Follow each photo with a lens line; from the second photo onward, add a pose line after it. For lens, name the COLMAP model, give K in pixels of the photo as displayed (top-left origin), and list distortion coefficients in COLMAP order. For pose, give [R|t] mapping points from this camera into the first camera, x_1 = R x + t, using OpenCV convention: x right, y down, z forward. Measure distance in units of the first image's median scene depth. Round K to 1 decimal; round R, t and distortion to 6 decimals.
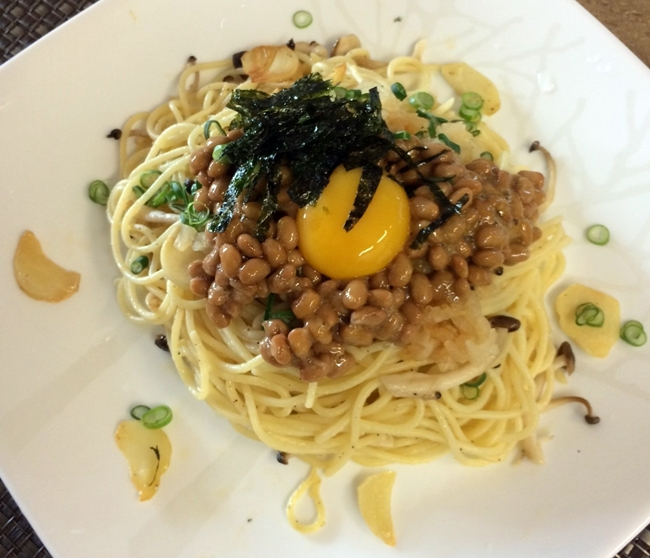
lens RADIAL K [[625.7, 0, 321.2], [0, 625.7, 279.2], [0, 0, 1]] dist [0.024185, 0.000000]
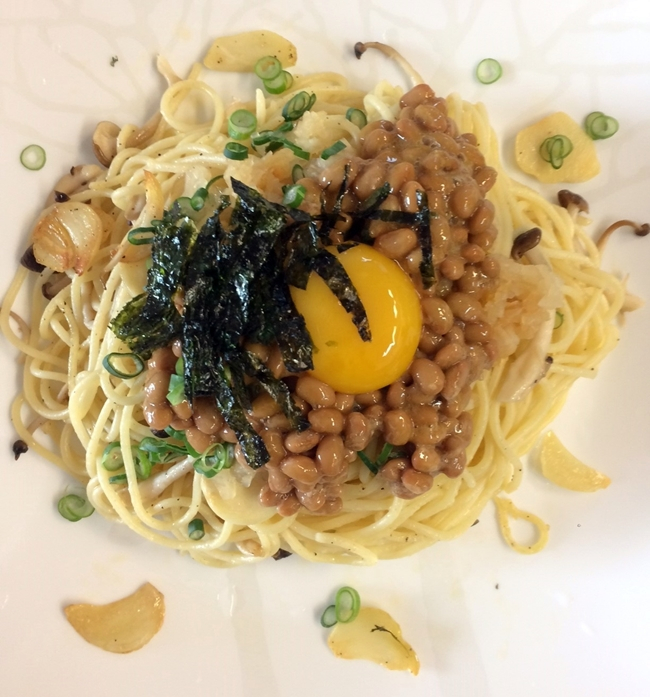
lens RADIAL K [[661.5, 0, 327.2], [0, 661.5, 345.2], [0, 0, 1]] dist [0.004930, 0.000000]
pose [[0.617327, -0.785701, 0.039767, -0.025383], [0.750916, 0.603562, 0.268025, -0.279937], [-0.234589, -0.135598, 0.962591, 0.149459]]
